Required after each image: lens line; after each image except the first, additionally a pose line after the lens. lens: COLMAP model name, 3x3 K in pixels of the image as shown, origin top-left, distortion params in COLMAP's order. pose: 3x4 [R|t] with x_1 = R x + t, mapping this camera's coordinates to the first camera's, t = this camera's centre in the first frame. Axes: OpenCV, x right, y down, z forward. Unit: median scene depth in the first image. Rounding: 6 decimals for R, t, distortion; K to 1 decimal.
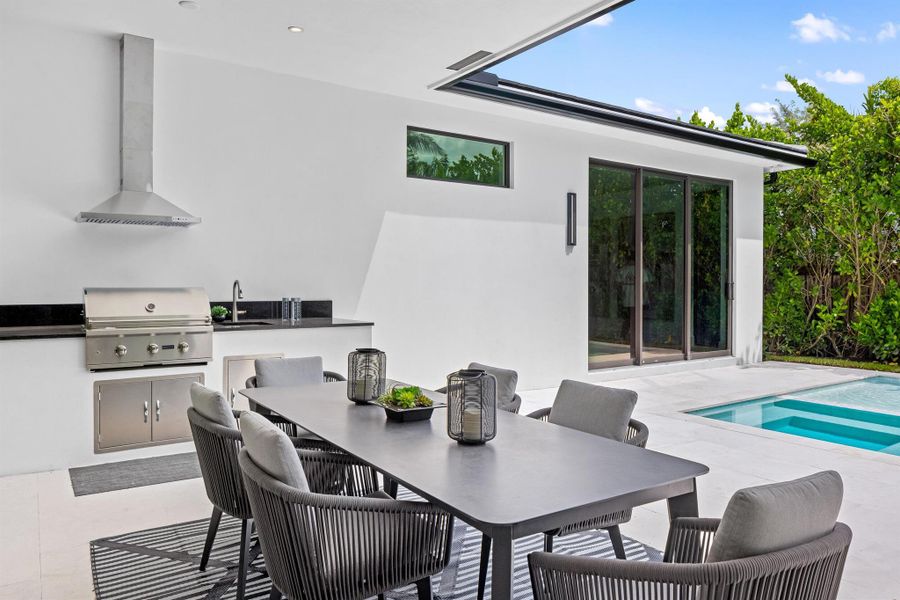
lens RADIAL K [[614.4, 0, 445.2], [0, 614.4, 302.4], [0, 0, 1]] dist [-0.008108, -0.000599]
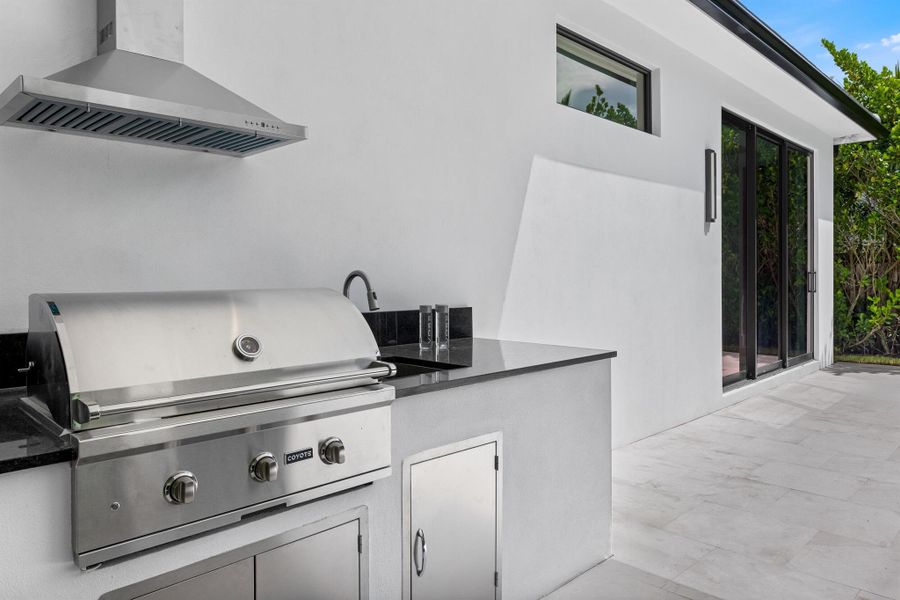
lens RADIAL K [[614.4, 0, 450.3], [0, 614.4, 295.9], [0, 0, 1]] dist [-0.008108, -0.000599]
pose [[0.977328, -0.009618, 0.211511, -0.322053], [0.007943, 0.999930, 0.008770, -0.017680], [-0.211581, -0.006891, 0.977336, 0.458055]]
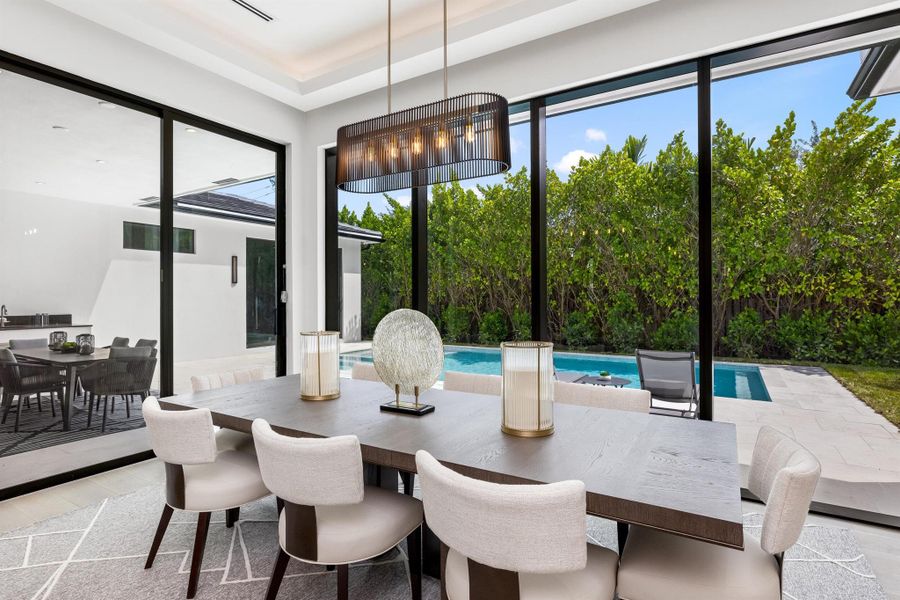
lens RADIAL K [[458.8, 0, 444.3], [0, 458.8, 294.0], [0, 0, 1]] dist [-0.006821, 0.001830]
pose [[0.911522, 0.003130, 0.411239, 0.278033], [0.011350, 0.999399, -0.032764, -0.006306], [-0.411095, 0.034533, 0.910938, -0.735987]]
